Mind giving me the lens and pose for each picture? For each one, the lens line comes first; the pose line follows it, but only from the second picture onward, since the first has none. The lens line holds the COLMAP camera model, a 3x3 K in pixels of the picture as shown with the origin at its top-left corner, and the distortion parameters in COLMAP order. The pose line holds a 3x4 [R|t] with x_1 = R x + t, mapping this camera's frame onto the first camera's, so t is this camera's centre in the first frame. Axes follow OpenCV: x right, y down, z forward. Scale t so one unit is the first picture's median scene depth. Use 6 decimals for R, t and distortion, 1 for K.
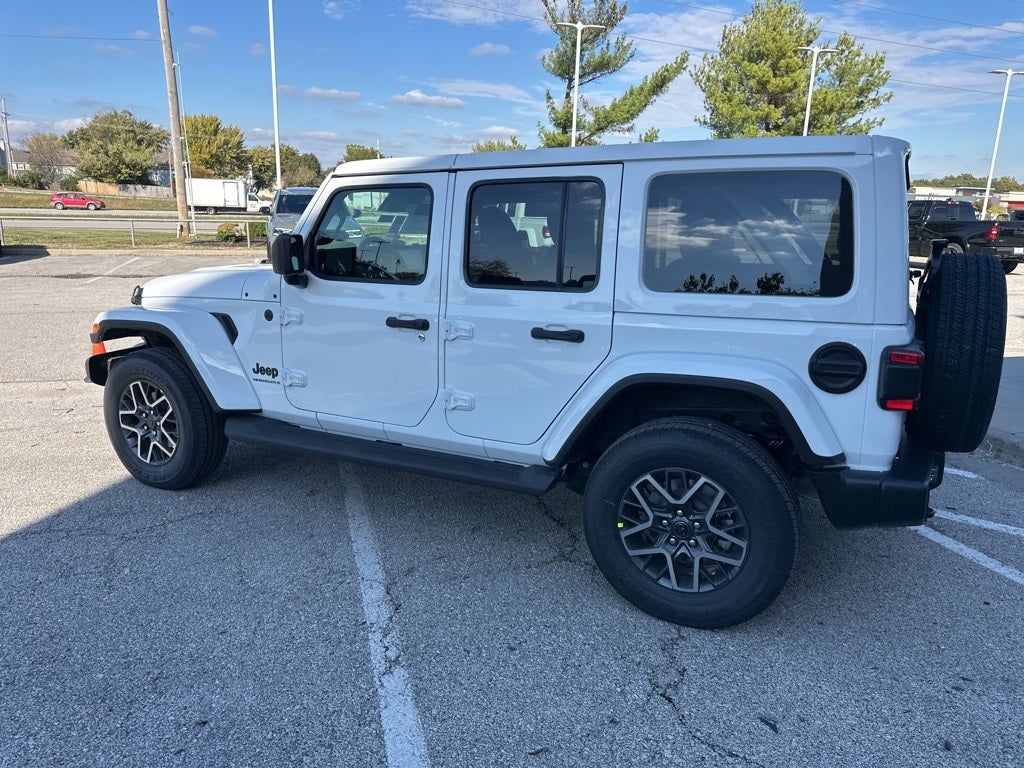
lens RADIAL K [[718.9, 0, 508.8], [0, 718.9, 390.0], [0, 0, 1]] dist [0.028338, -0.031566]
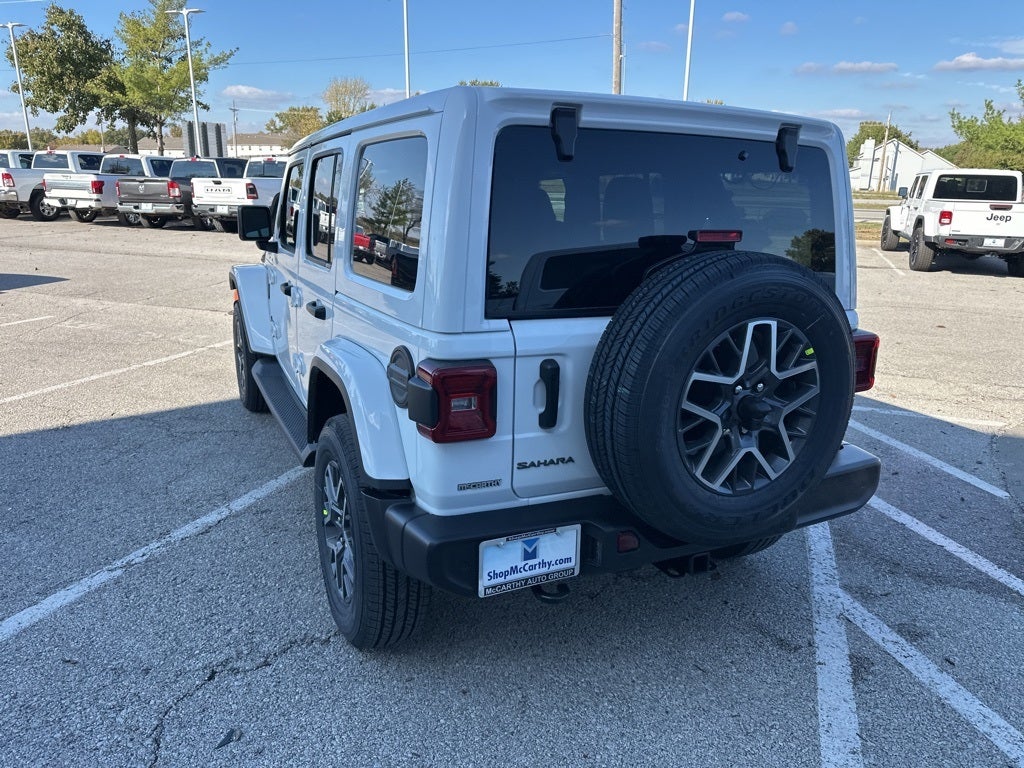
lens RADIAL K [[718.9, 0, 507.2], [0, 718.9, 391.6], [0, 0, 1]] dist [0.028338, -0.031566]
pose [[0.795908, 0.166562, -0.582054, 0.695808], [-0.152966, 0.985542, 0.072857, -0.062525], [0.585774, 0.031047, 0.809879, 0.276200]]
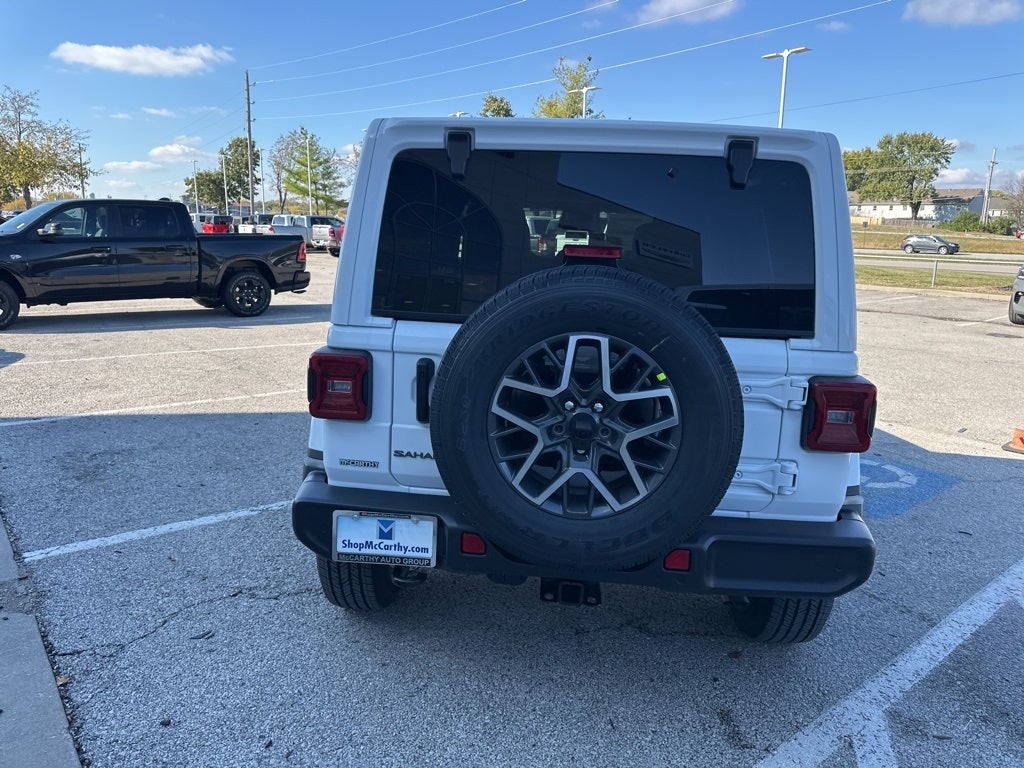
lens RADIAL K [[718.9, 0, 507.6], [0, 718.9, 389.1], [0, 0, 1]] dist [0.028338, -0.031566]
pose [[0.380857, 0.188666, -0.905181, 0.962855], [-0.244698, 0.964624, 0.098098, -0.101524], [0.891667, 0.184135, 0.413550, 0.550517]]
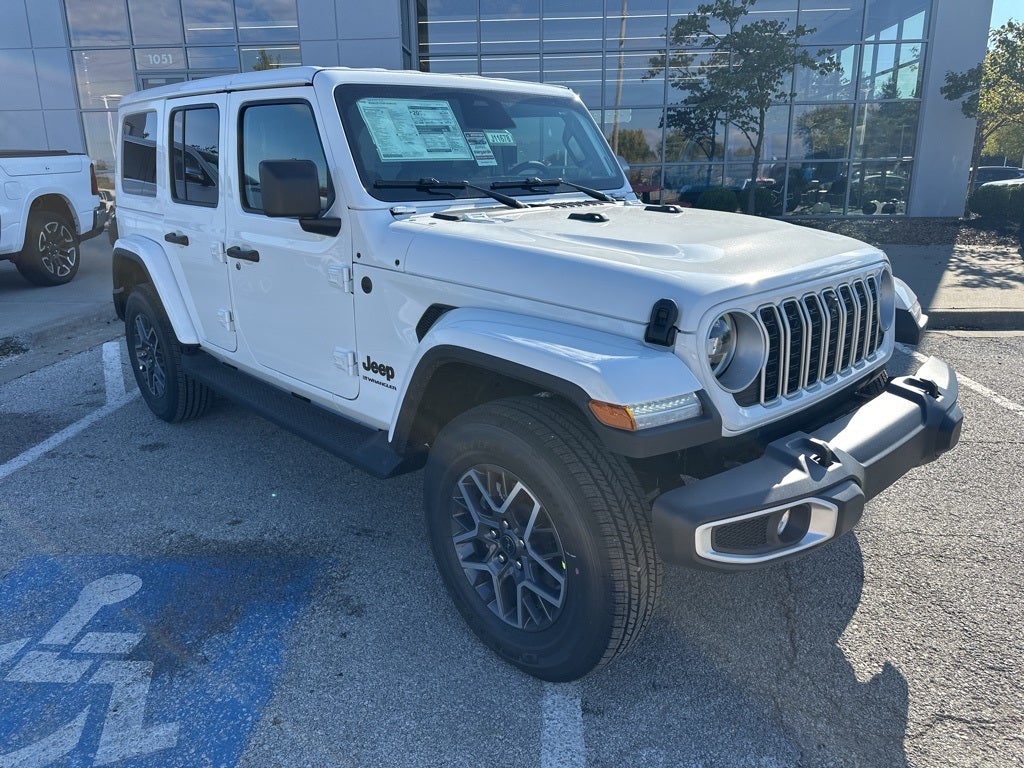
lens RADIAL K [[718.9, 0, 511.3], [0, 718.9, 393.8], [0, 0, 1]] dist [0.028338, -0.031566]
pose [[-0.941520, -0.110095, 0.318465, -0.500086], [0.072390, 0.856961, 0.510272, -0.441697], [-0.329090, 0.503485, -0.798876, 1.938313]]
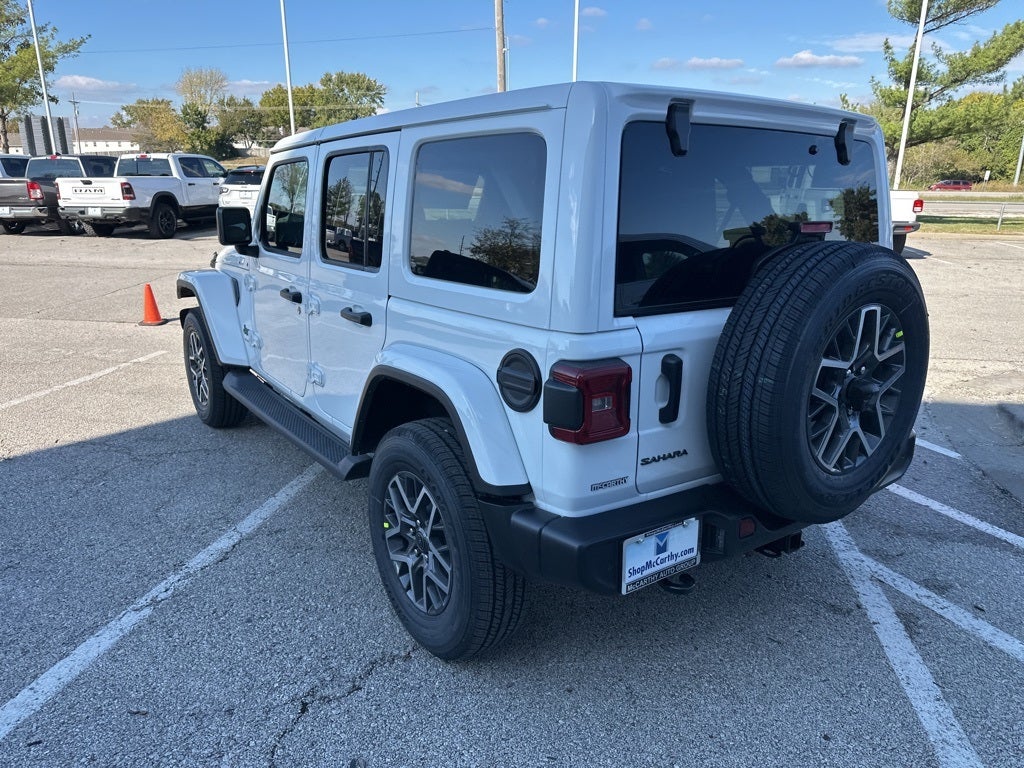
lens RADIAL K [[718.9, 0, 508.4], [0, 718.9, 401.9], [0, 0, 1]] dist [0.028338, -0.031566]
pose [[0.887174, 0.124620, -0.444288, 0.542275], [-0.103099, 0.992034, 0.072387, -0.043096], [0.449769, -0.018414, 0.892955, 0.188013]]
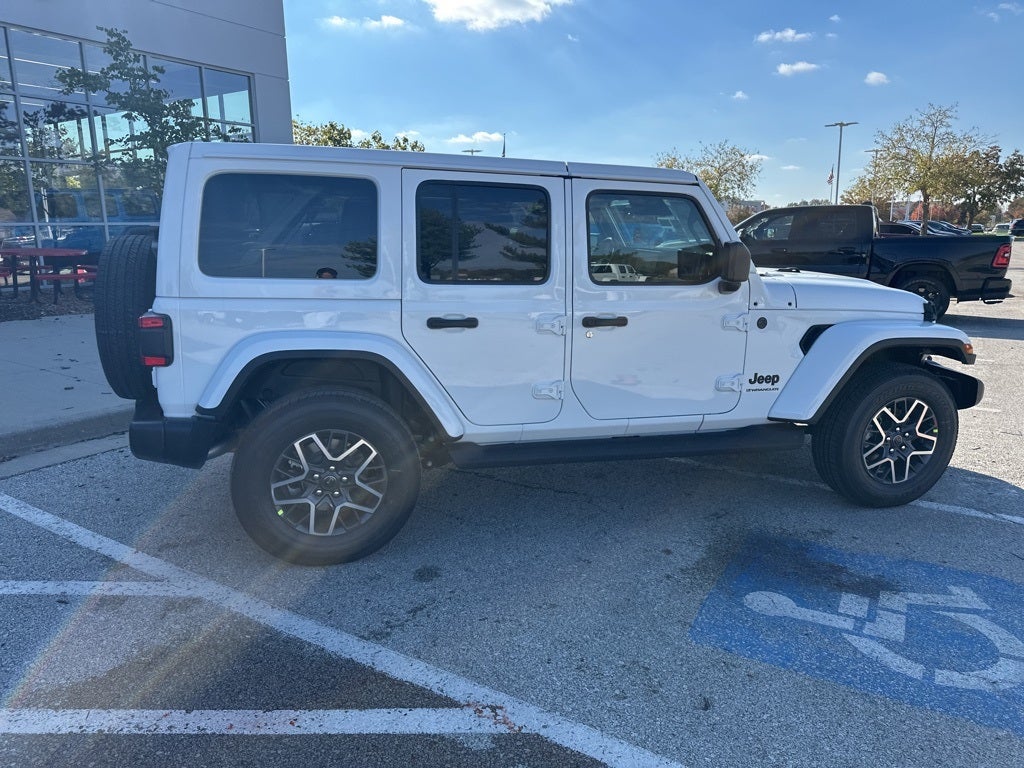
lens RADIAL K [[718.9, 0, 507.8], [0, 718.9, 388.6], [0, 0, 1]] dist [0.028338, -0.031566]
pose [[-0.741738, 0.127518, -0.658455, 0.803941], [-0.178748, 0.908664, 0.377331, -0.422466], [0.646432, 0.397578, -0.651197, 1.842748]]
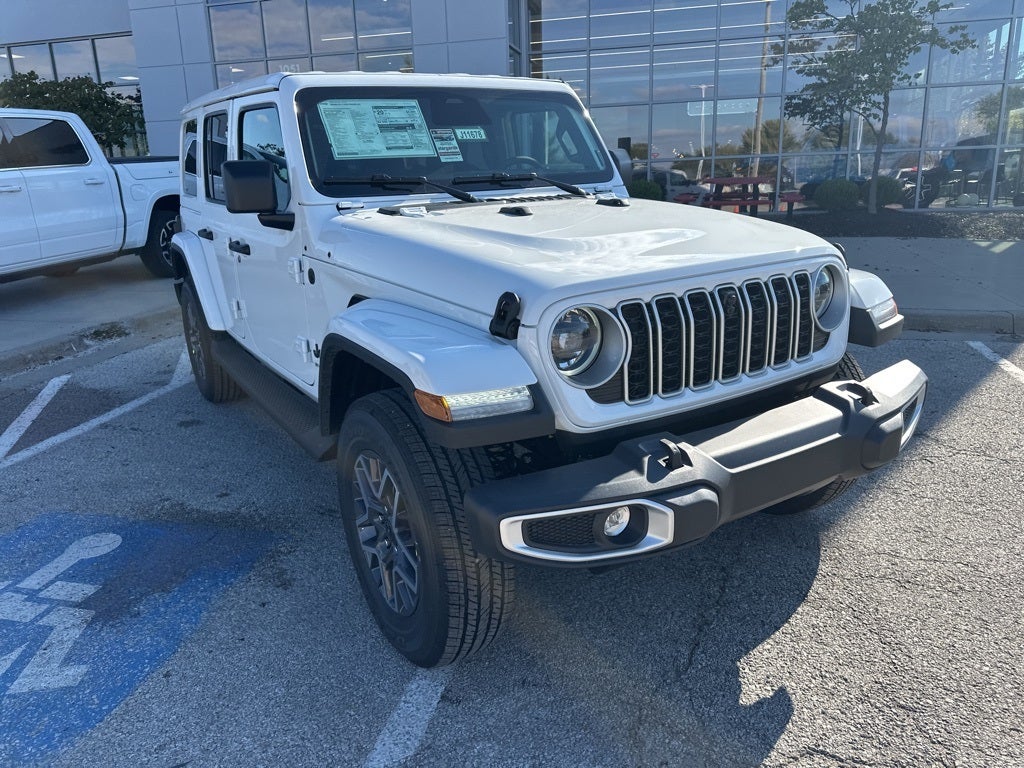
lens RADIAL K [[718.9, 0, 507.2], [0, 718.9, 386.6], [0, 0, 1]] dist [0.028338, -0.031566]
pose [[-0.859634, -0.142122, 0.490745, -0.683039], [0.134915, 0.863290, 0.486342, -0.421083], [-0.492775, 0.484285, -0.722939, 1.864248]]
